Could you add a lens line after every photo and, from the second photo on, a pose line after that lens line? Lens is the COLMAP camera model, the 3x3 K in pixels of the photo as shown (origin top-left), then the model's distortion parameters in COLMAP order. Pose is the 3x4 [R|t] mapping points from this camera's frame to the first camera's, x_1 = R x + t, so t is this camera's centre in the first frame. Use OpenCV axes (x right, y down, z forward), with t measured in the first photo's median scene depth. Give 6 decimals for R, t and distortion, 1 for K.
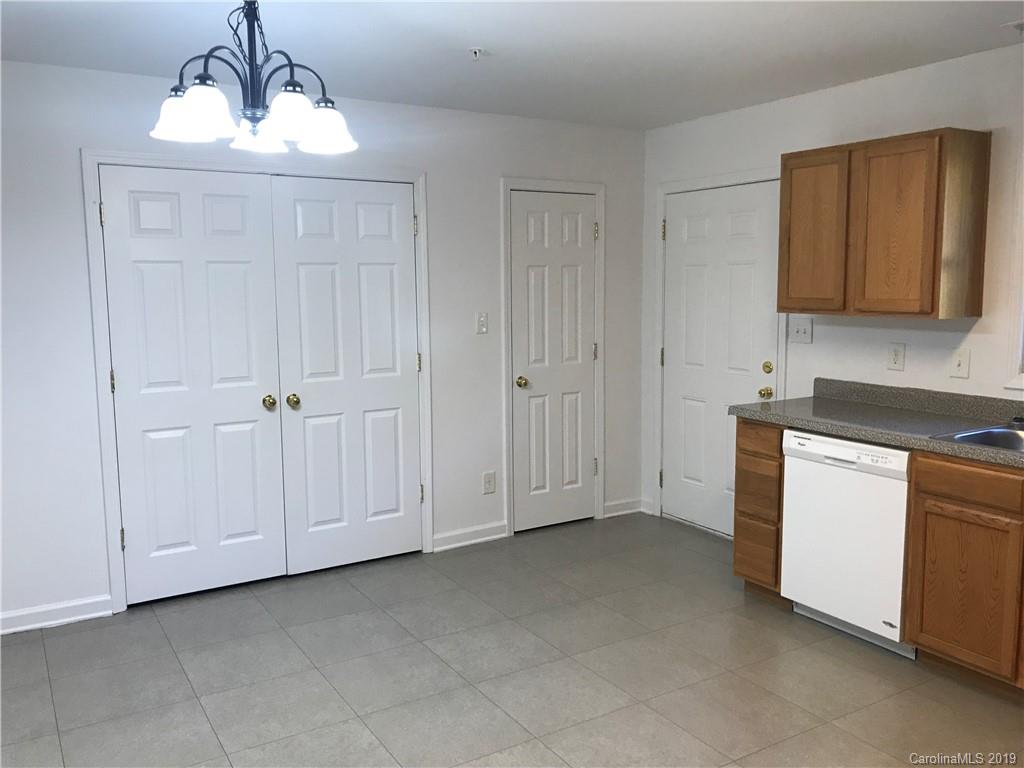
lens RADIAL K [[838.4, 0, 512.0], [0, 838.4, 384.0], [0, 0, 1]] dist [-0.002833, 0.001200]
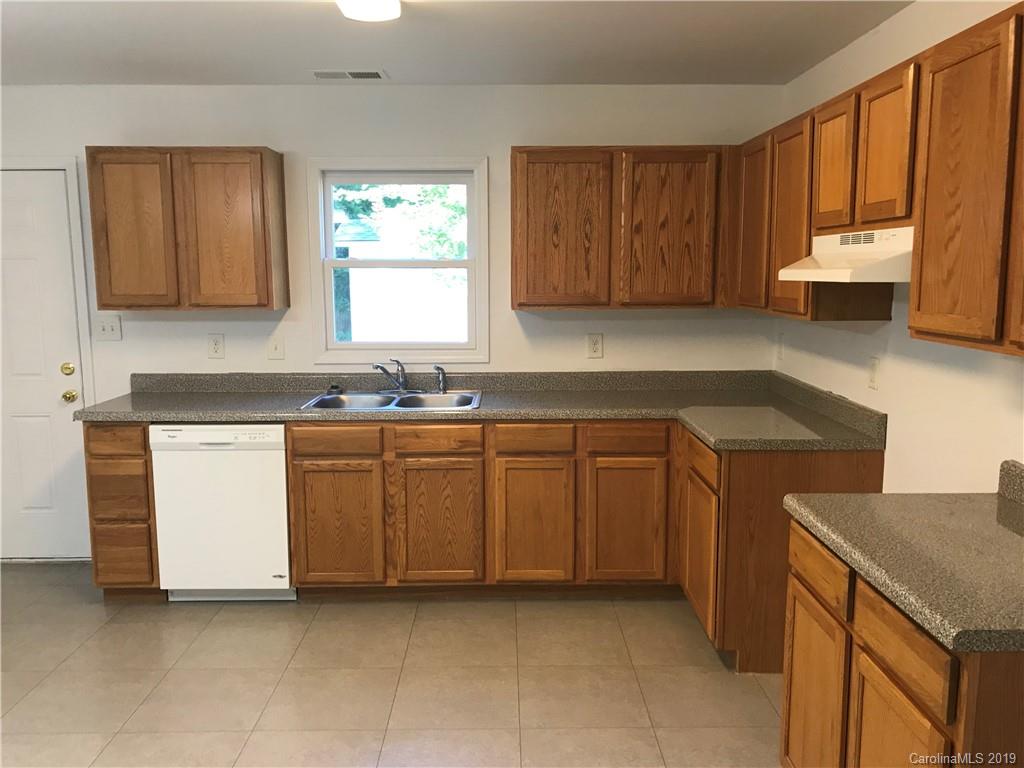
lens RADIAL K [[838.4, 0, 512.0], [0, 838.4, 384.0], [0, 0, 1]] dist [-0.002833, 0.001200]
pose [[0.516012, -0.110820, 0.849382, -0.299543], [0.104603, 0.992327, 0.065923, -0.015863], [-0.850170, 0.054831, 0.523645, 0.099219]]
